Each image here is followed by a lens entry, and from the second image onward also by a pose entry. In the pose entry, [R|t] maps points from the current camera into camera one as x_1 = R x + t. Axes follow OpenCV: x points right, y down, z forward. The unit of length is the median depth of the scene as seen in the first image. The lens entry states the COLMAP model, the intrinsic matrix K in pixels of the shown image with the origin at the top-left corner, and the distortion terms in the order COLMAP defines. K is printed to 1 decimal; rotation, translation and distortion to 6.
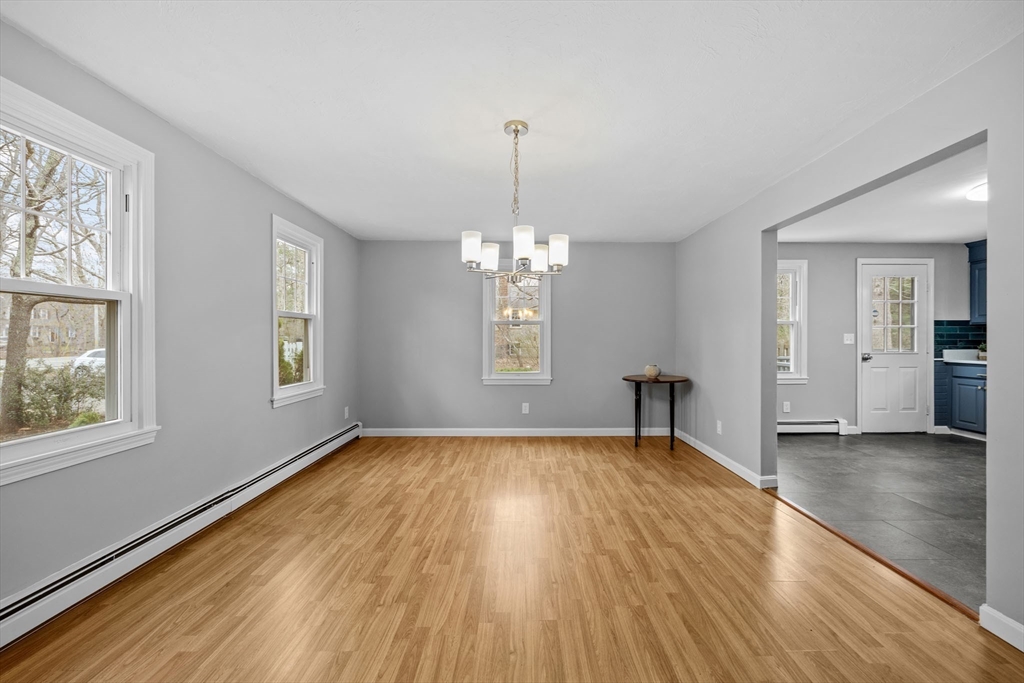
lens RADIAL K [[422.7, 0, 515.8], [0, 422.7, 334.2], [0, 0, 1]] dist [-0.003411, -0.000315]
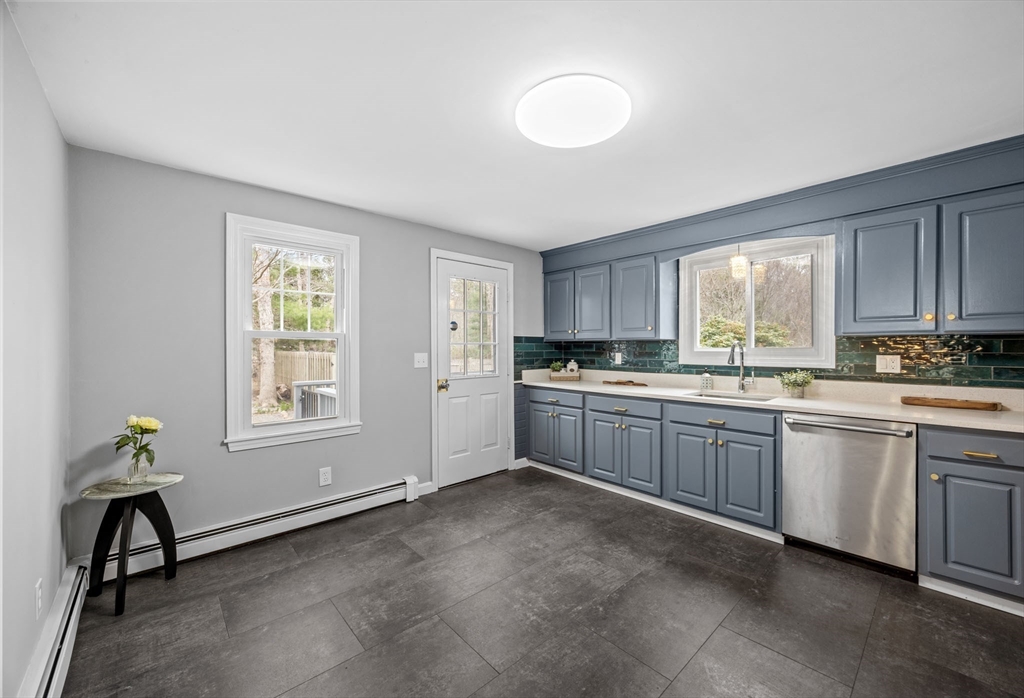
lens RADIAL K [[398.1, 0, 512.4], [0, 398.1, 349.8], [0, 0, 1]] dist [-0.000043, 0.000001]
pose [[0.762357, -0.004357, 0.647142, 0.472223], [0.004931, 0.999987, 0.000924, -0.006425], [-0.647137, 0.002486, 0.762369, 0.390076]]
